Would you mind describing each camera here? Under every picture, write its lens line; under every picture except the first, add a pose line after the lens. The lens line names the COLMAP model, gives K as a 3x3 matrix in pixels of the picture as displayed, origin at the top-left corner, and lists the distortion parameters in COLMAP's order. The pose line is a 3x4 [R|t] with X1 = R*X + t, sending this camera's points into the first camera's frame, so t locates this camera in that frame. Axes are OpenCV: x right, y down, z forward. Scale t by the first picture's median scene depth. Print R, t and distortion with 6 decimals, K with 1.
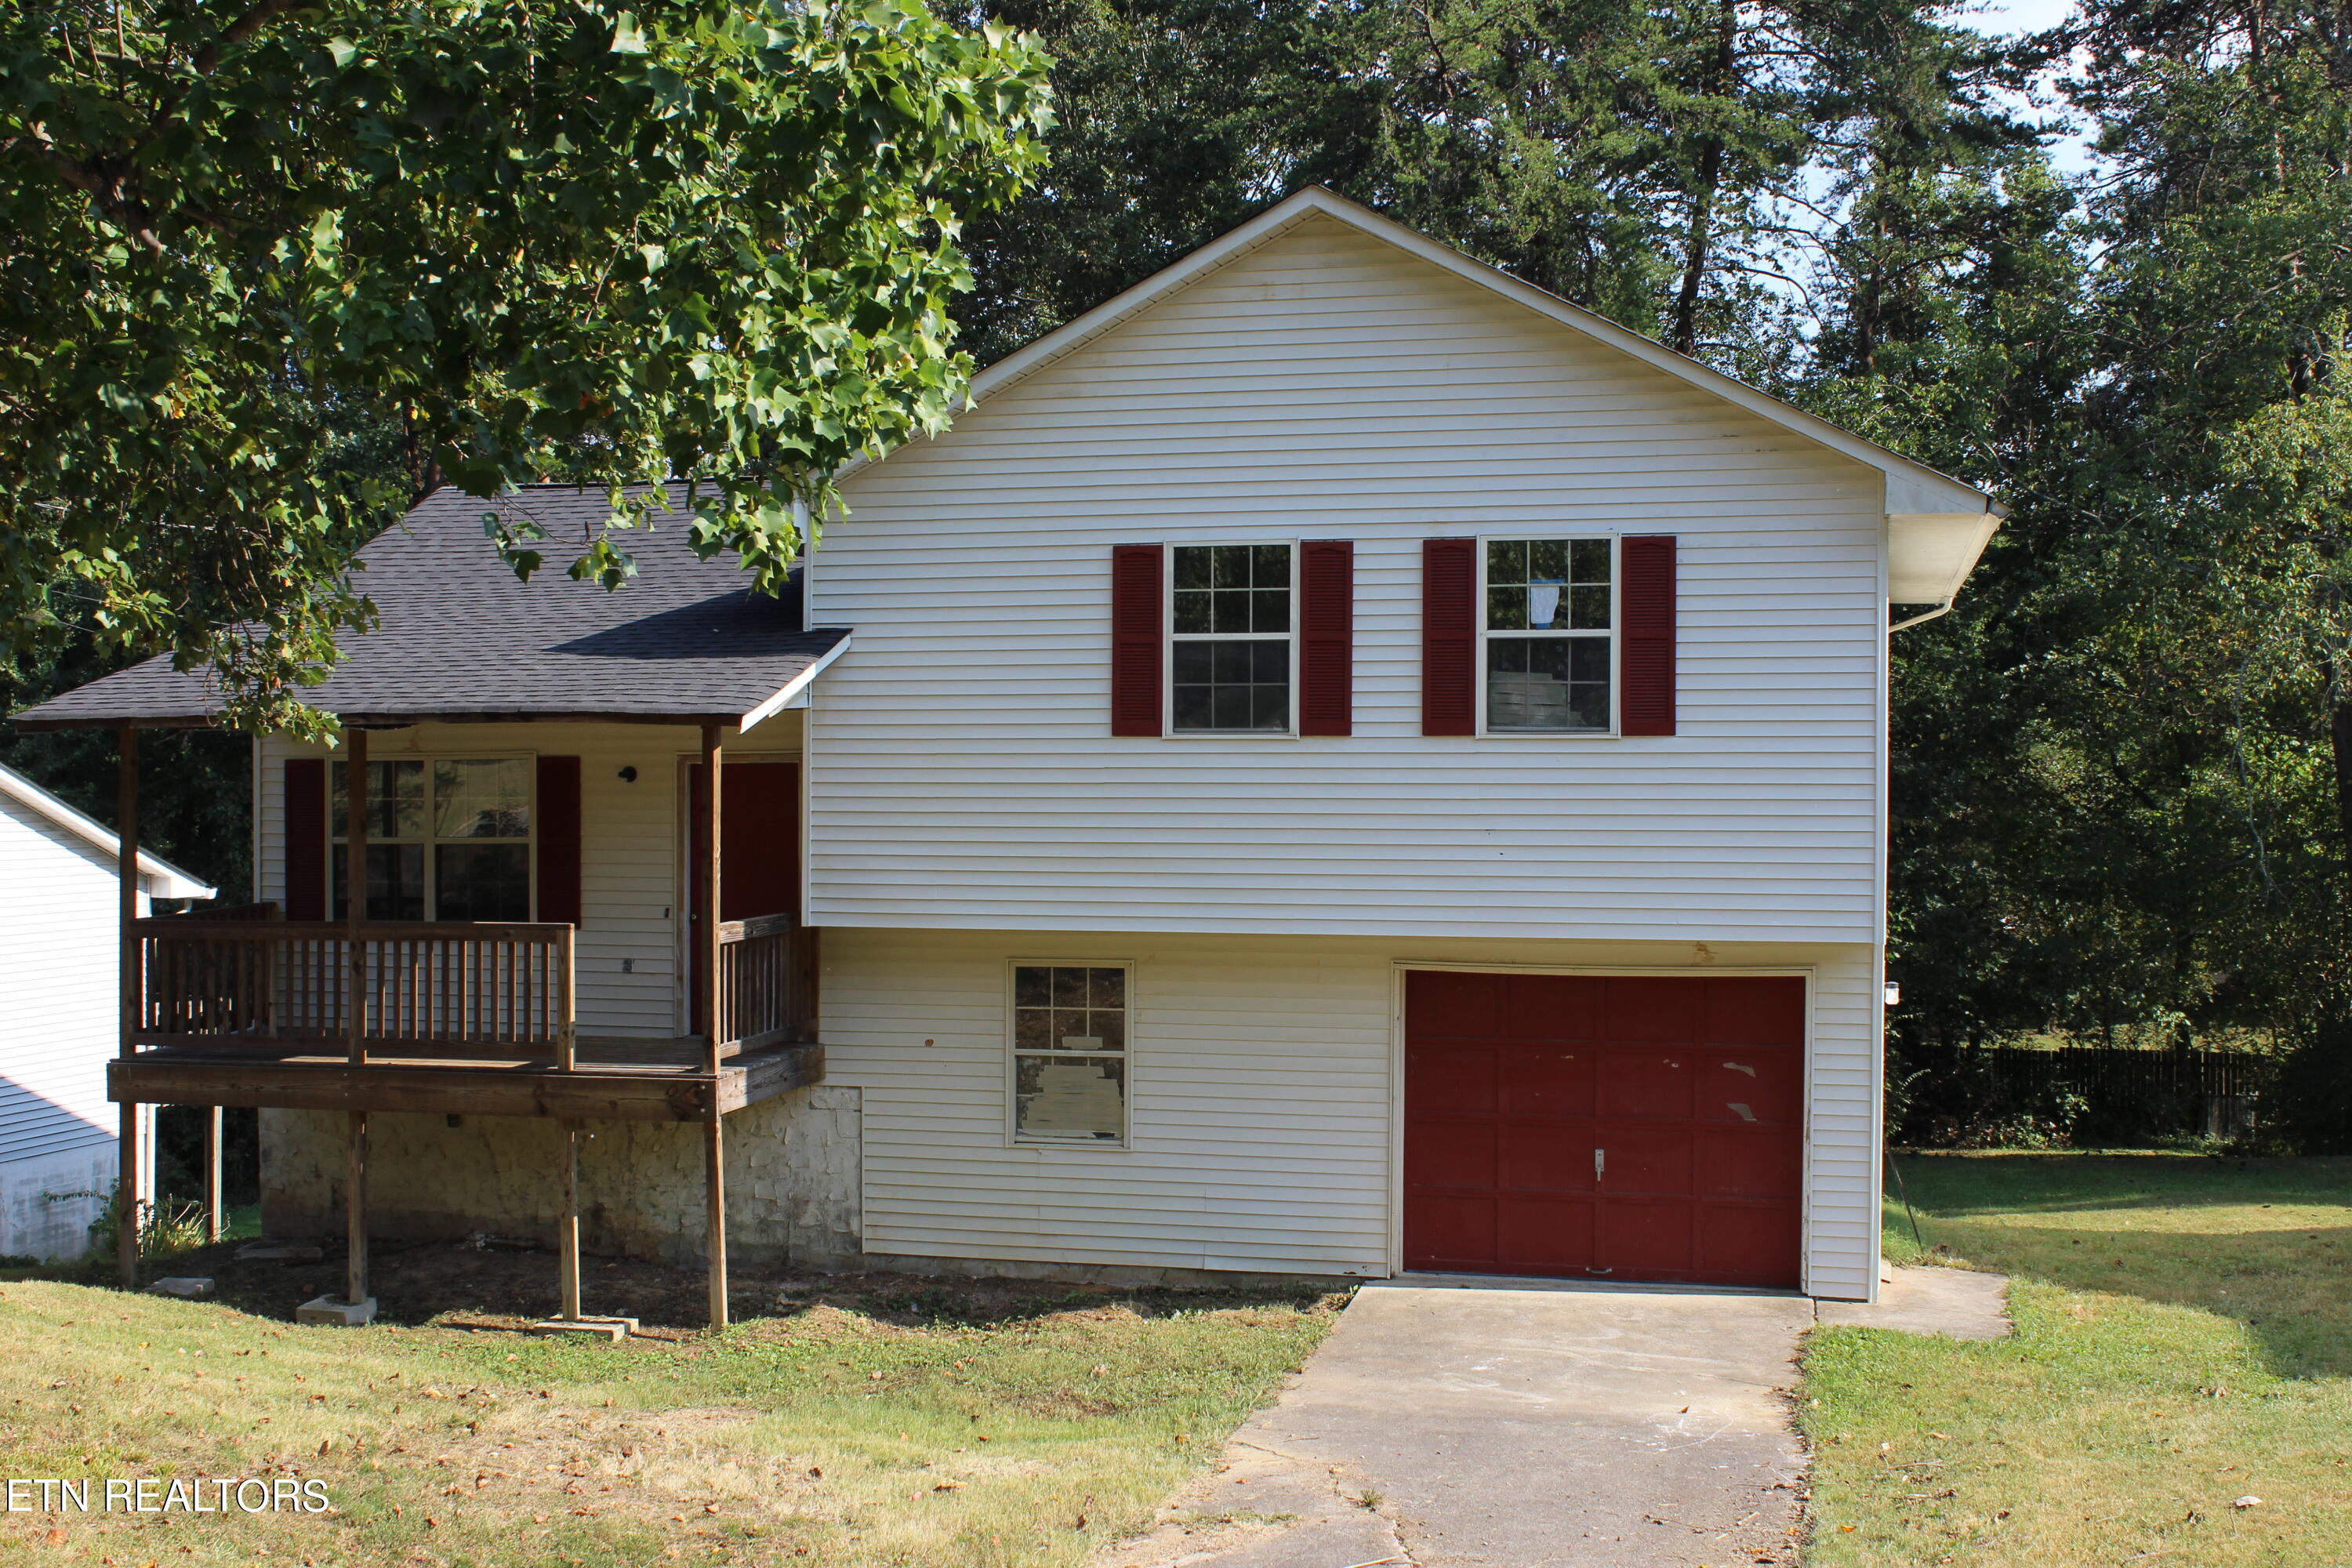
lens RADIAL K [[2613.2, 0, 1173.5], [0, 2613.2, 822.4], [0, 0, 1]] dist [-0.098525, 0.026775]
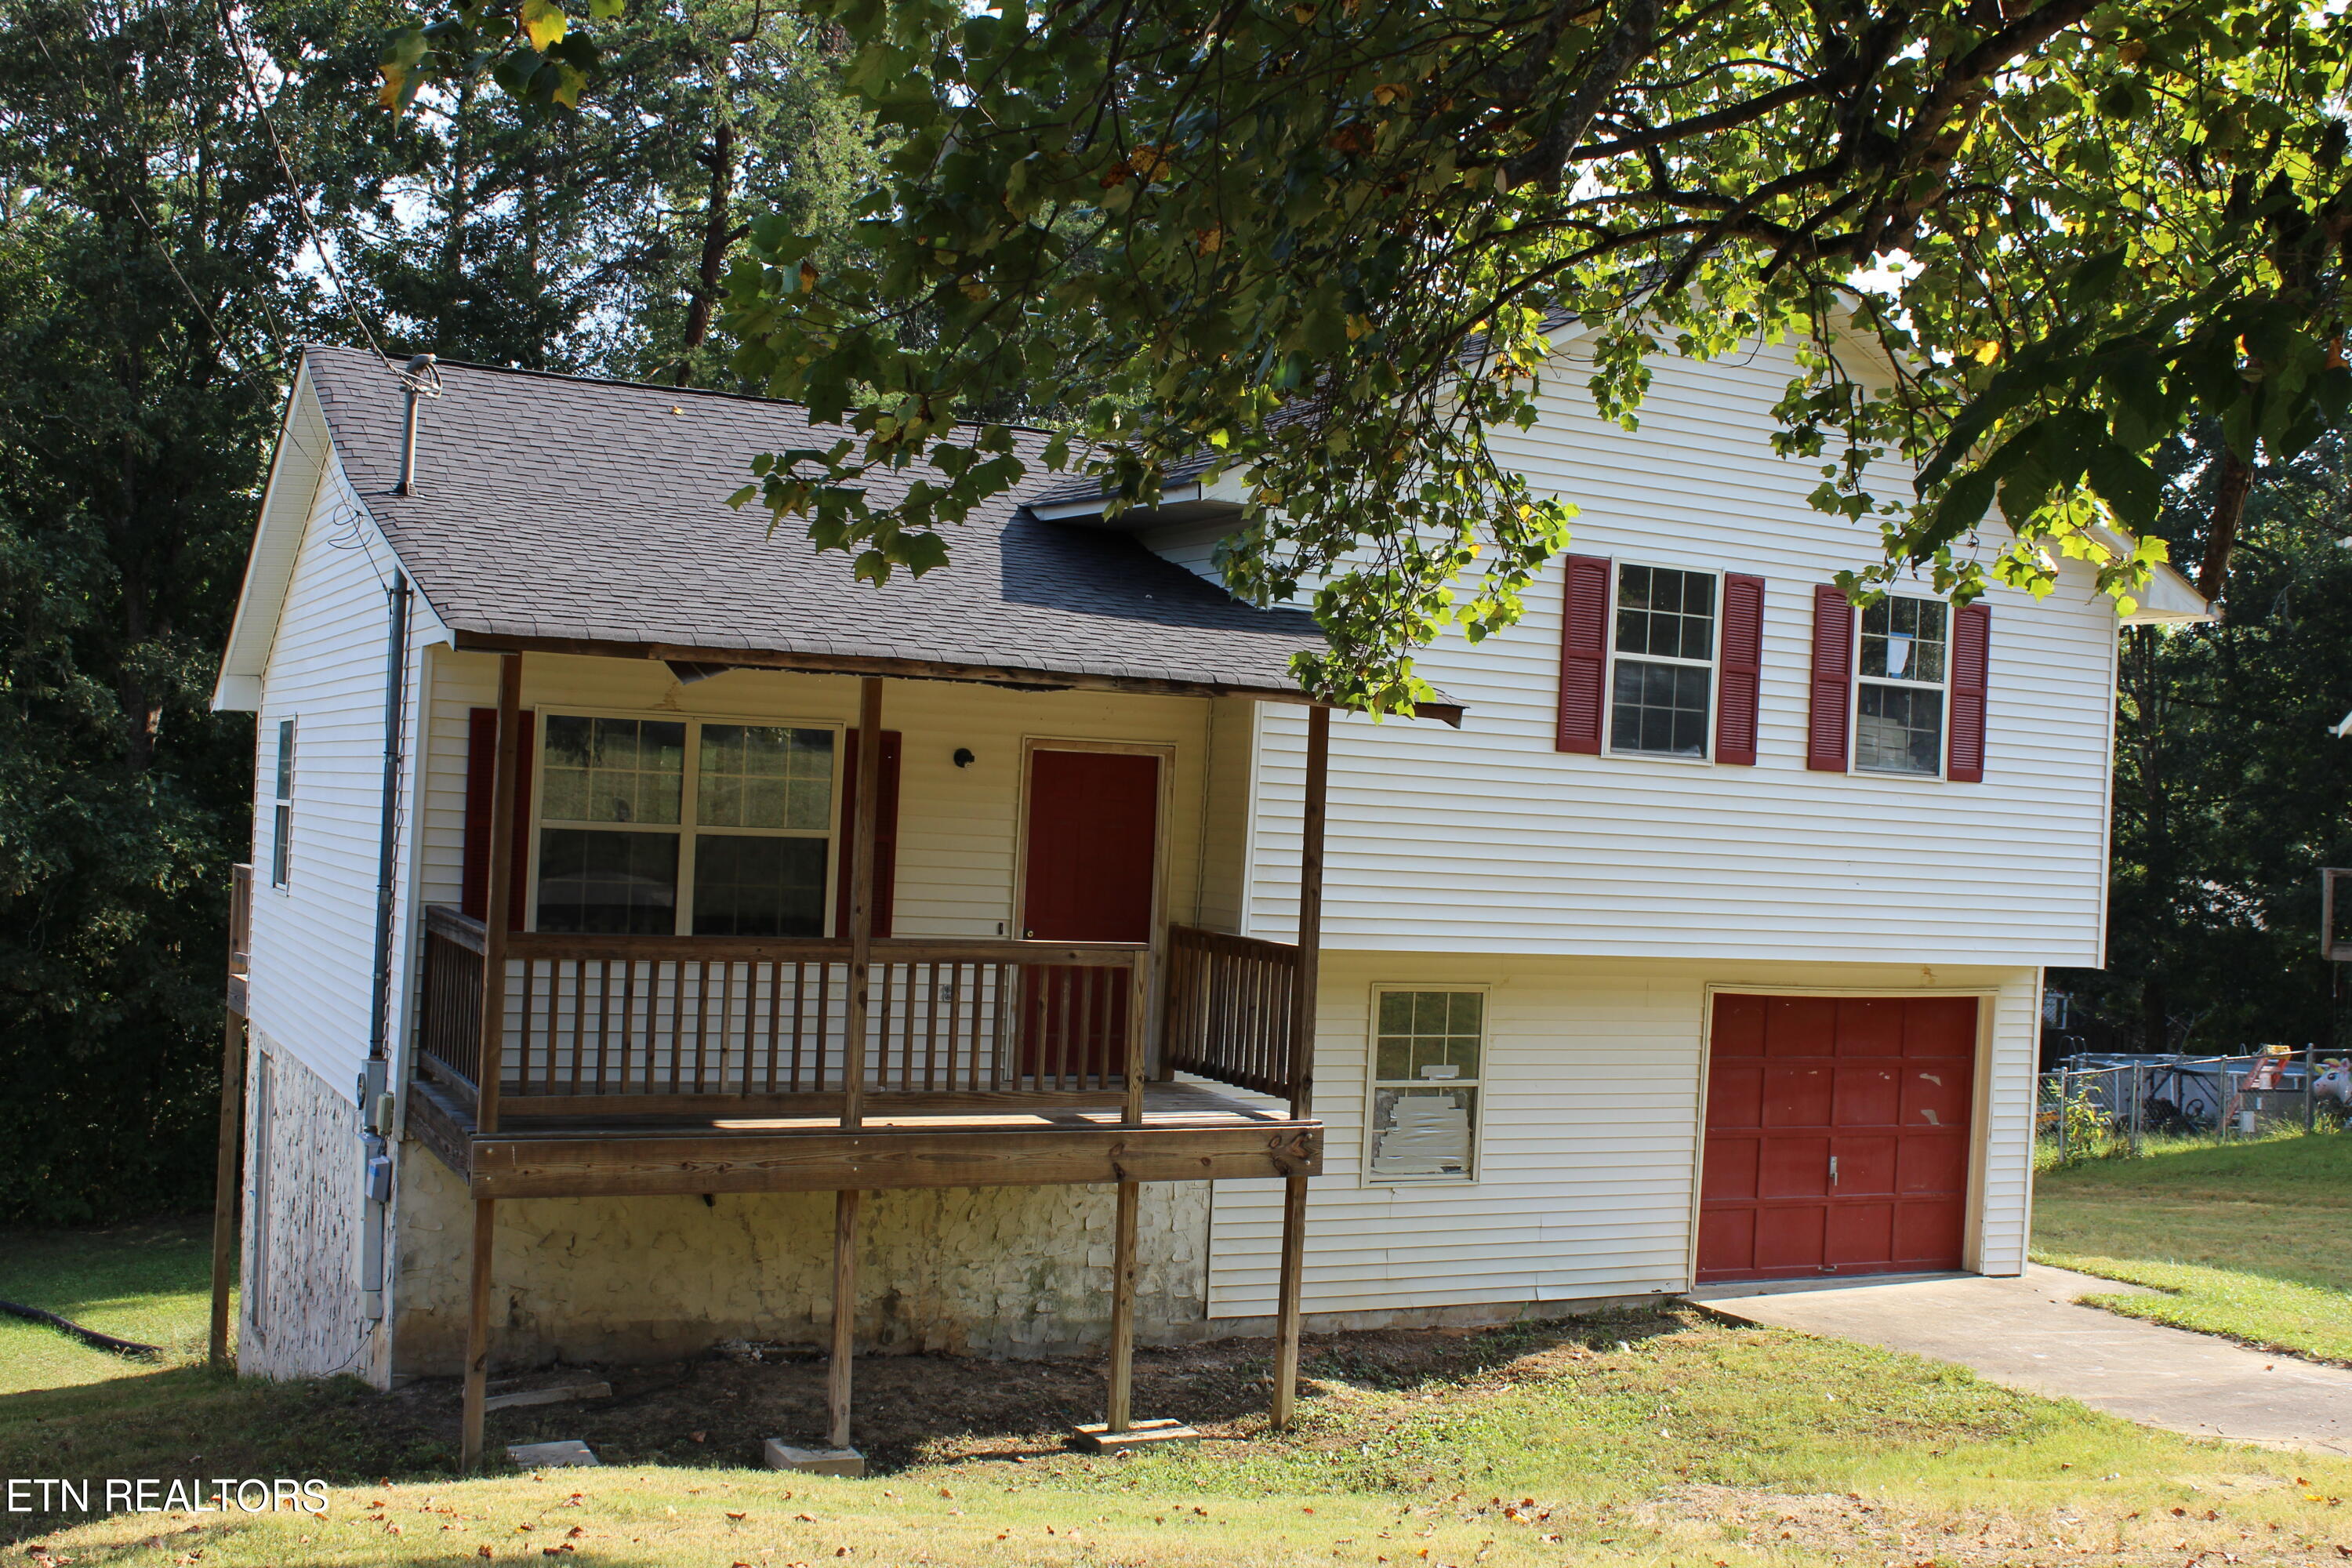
lens RADIAL K [[2561.4, 0, 1176.0], [0, 2561.4, 784.0], [0, 0, 1]] dist [-0.092993, -0.003557]
pose [[0.751586, 0.048676, 0.657836, -0.753694], [-0.034354, 0.998809, -0.034657, 0.016490], [-0.658740, 0.003449, 0.752363, 0.385320]]
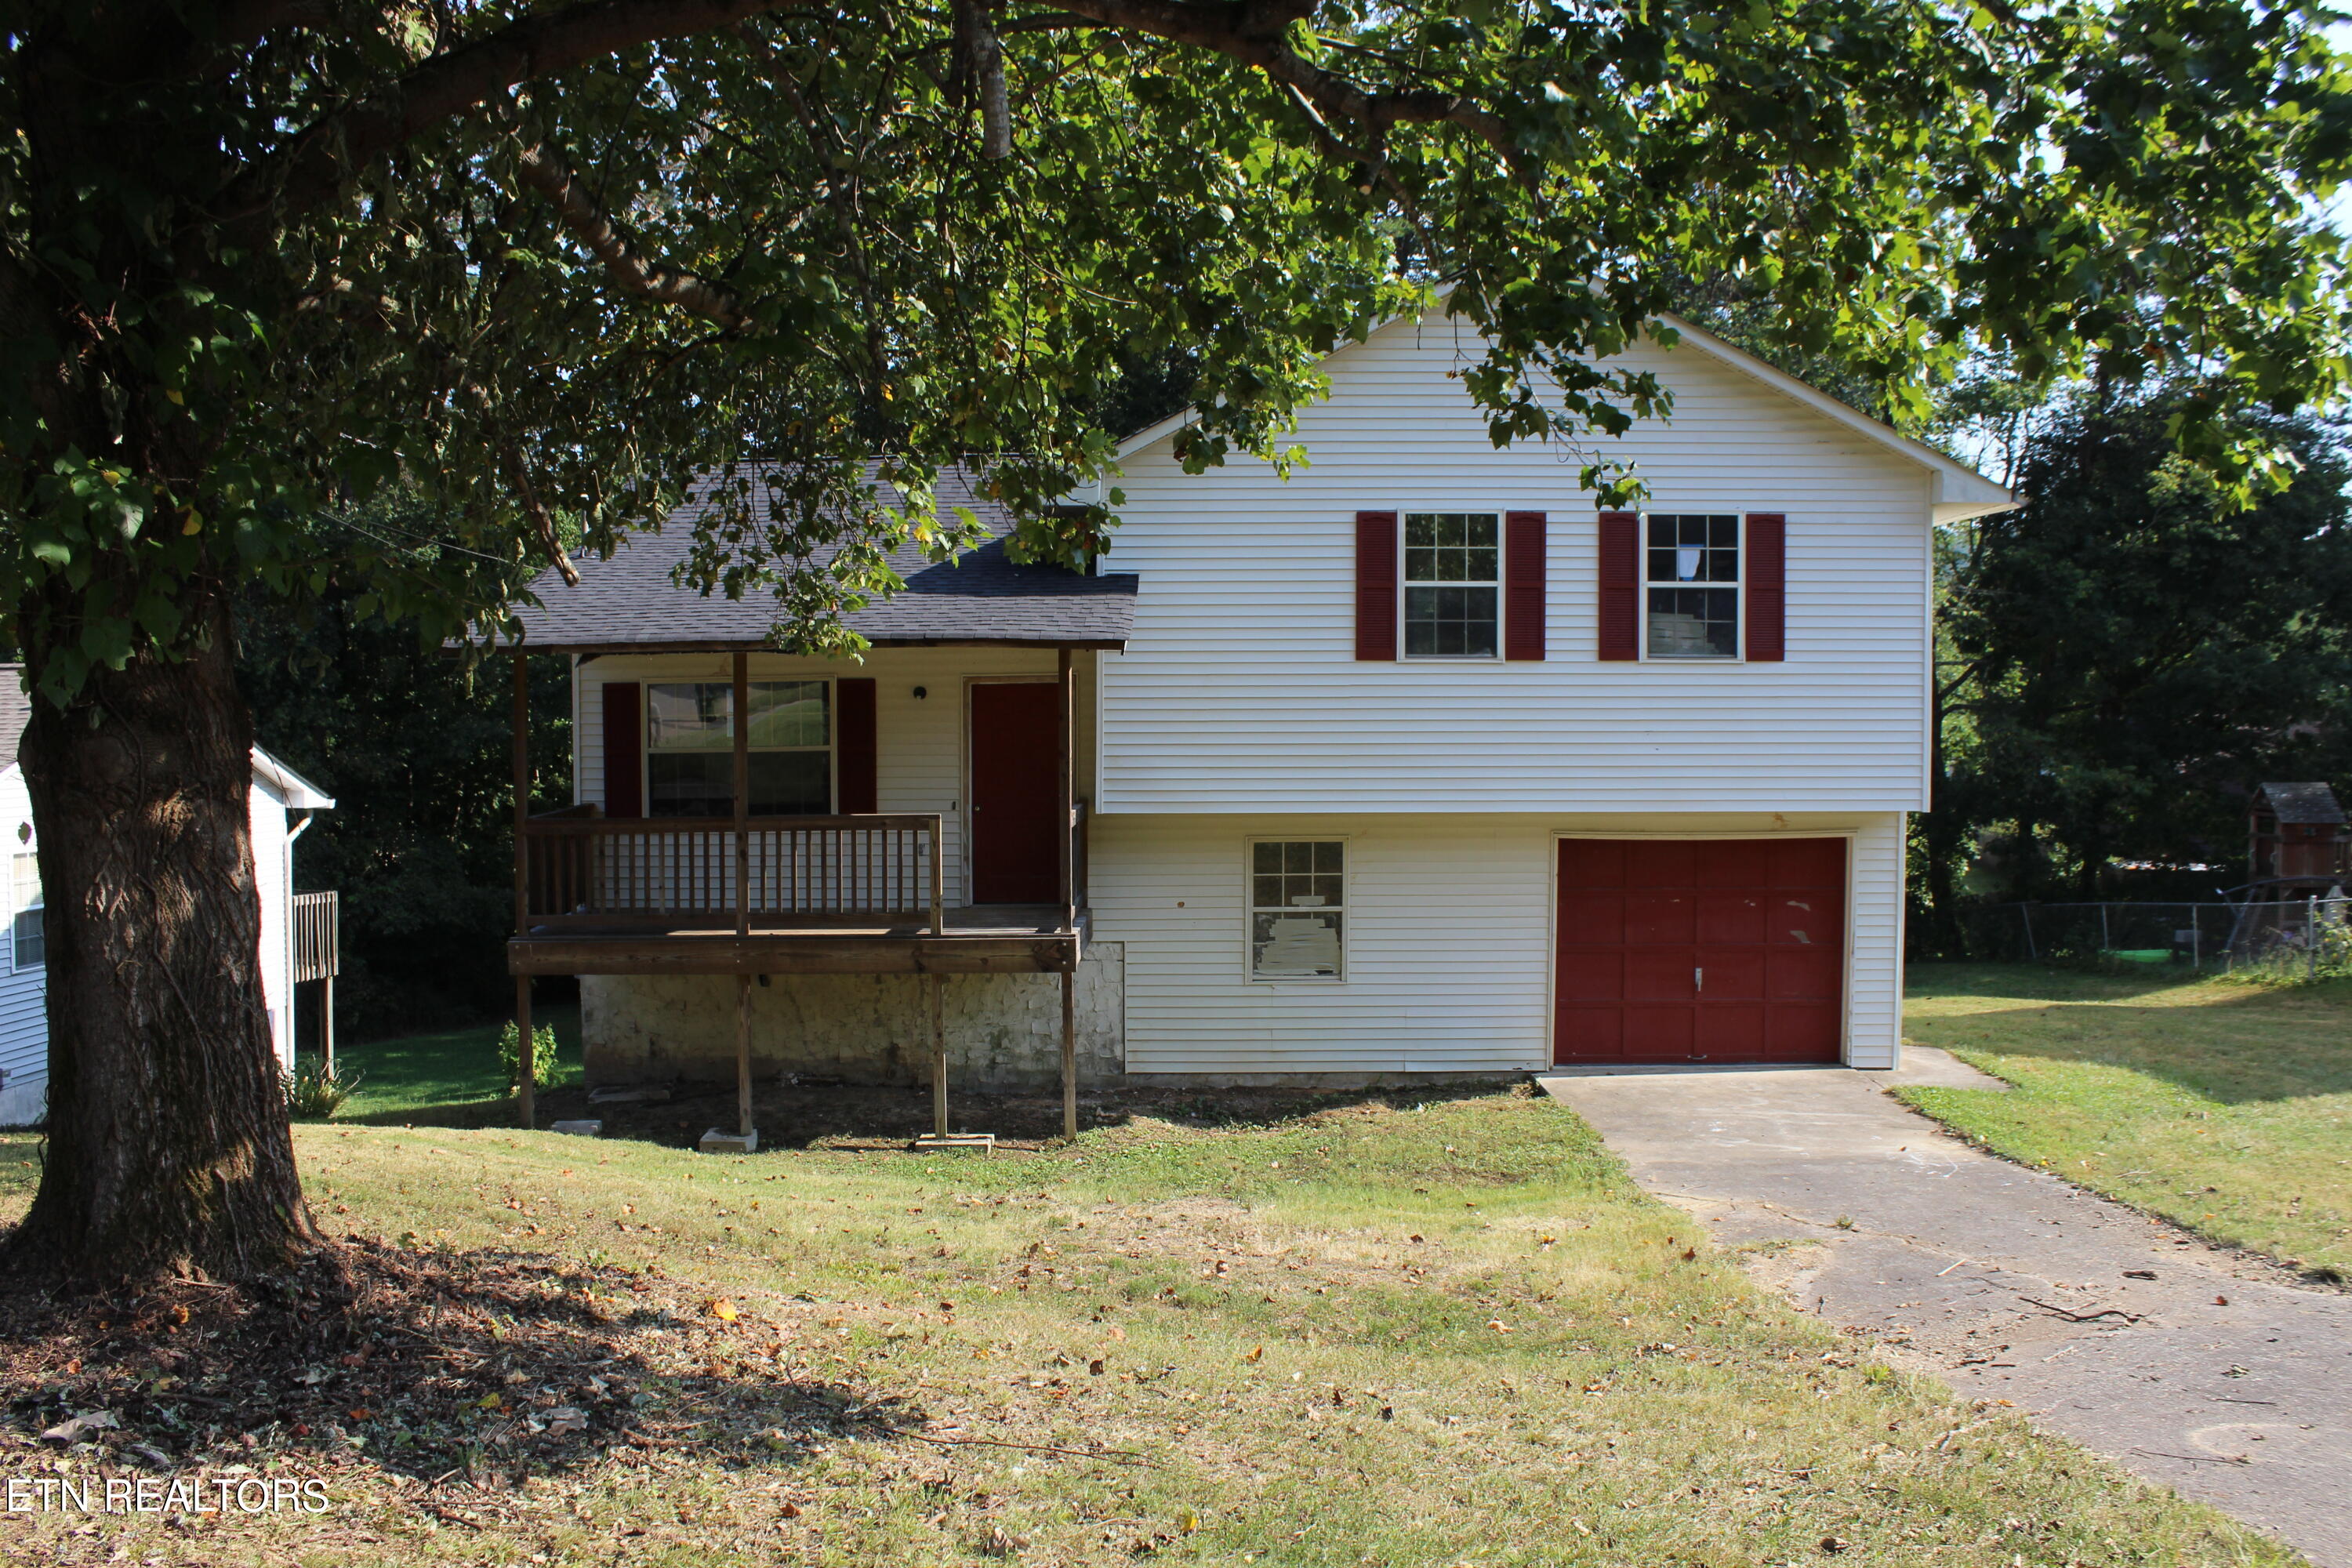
lens RADIAL K [[1978.2, 0, 1181.2], [0, 1978.2, 809.0], [0, 0, 1]] dist [-0.172125, 0.158164]
pose [[0.974021, -0.016738, 0.225836, -0.328825], [0.009177, 0.999363, 0.034491, 0.005606], [-0.226270, -0.031522, 0.973554, 0.075150]]
